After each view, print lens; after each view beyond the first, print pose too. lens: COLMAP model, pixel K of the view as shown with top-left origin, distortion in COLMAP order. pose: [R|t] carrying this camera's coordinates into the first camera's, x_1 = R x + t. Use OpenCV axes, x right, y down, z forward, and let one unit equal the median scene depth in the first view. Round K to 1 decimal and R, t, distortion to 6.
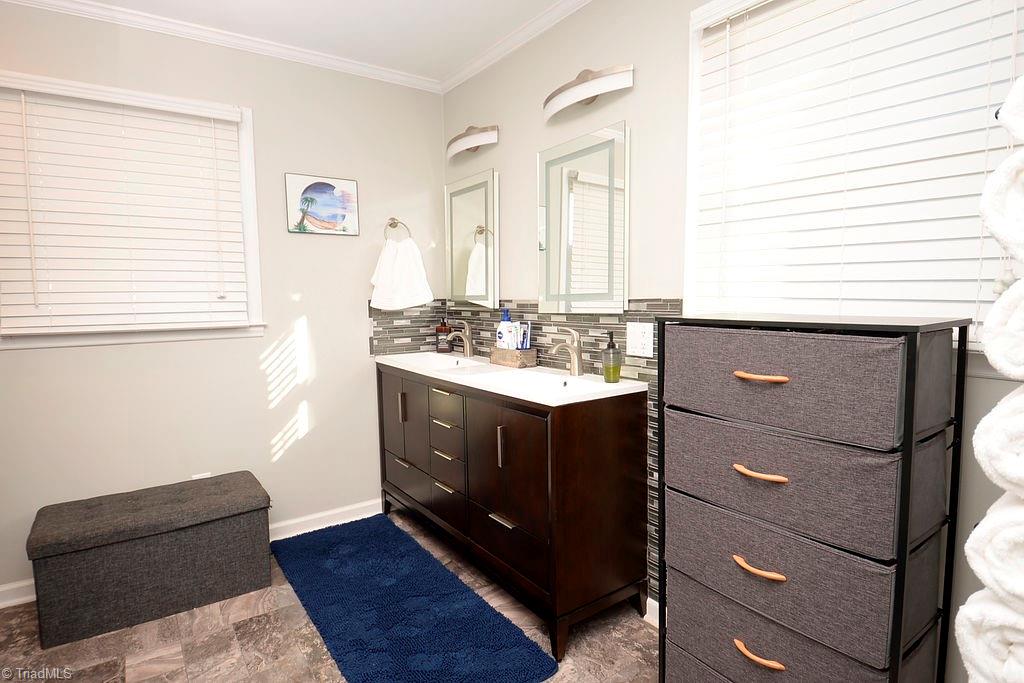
lens RADIAL K [[552.9, 0, 518.0], [0, 552.9, 341.4], [0, 0, 1]] dist [-0.001080, -0.014583]
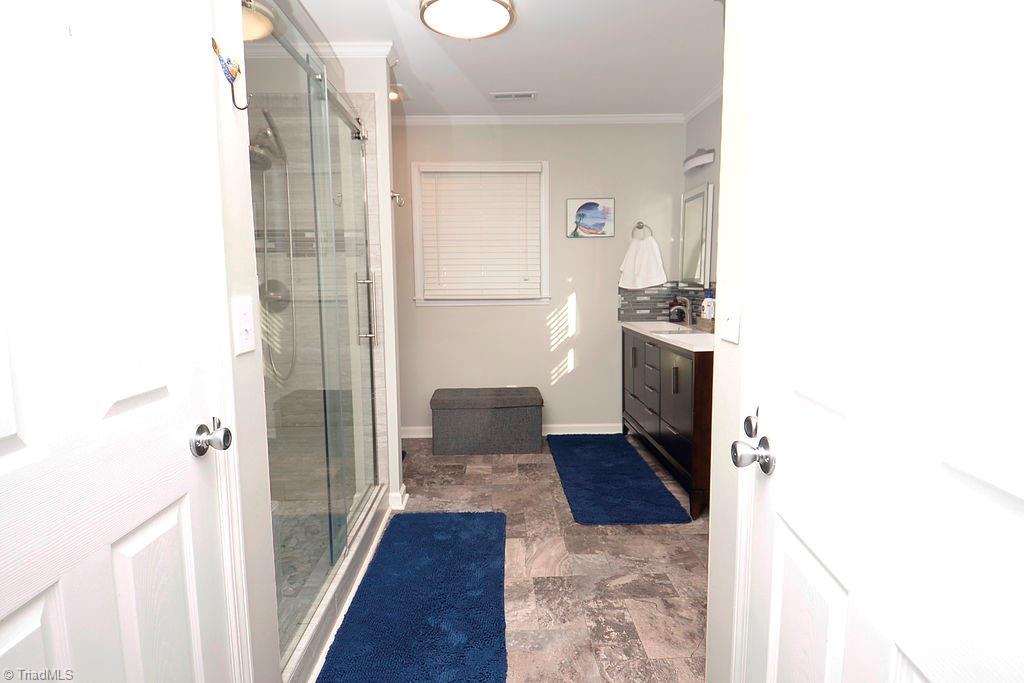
lens RADIAL K [[552.9, 0, 509.8], [0, 552.9, 342.8], [0, 0, 1]] dist [-0.001080, -0.014583]
pose [[0.833212, 0.060627, -0.549620, 0.307209], [-0.043637, 0.998081, 0.043943, 0.033068], [0.551230, -0.012630, 0.834258, -0.366461]]
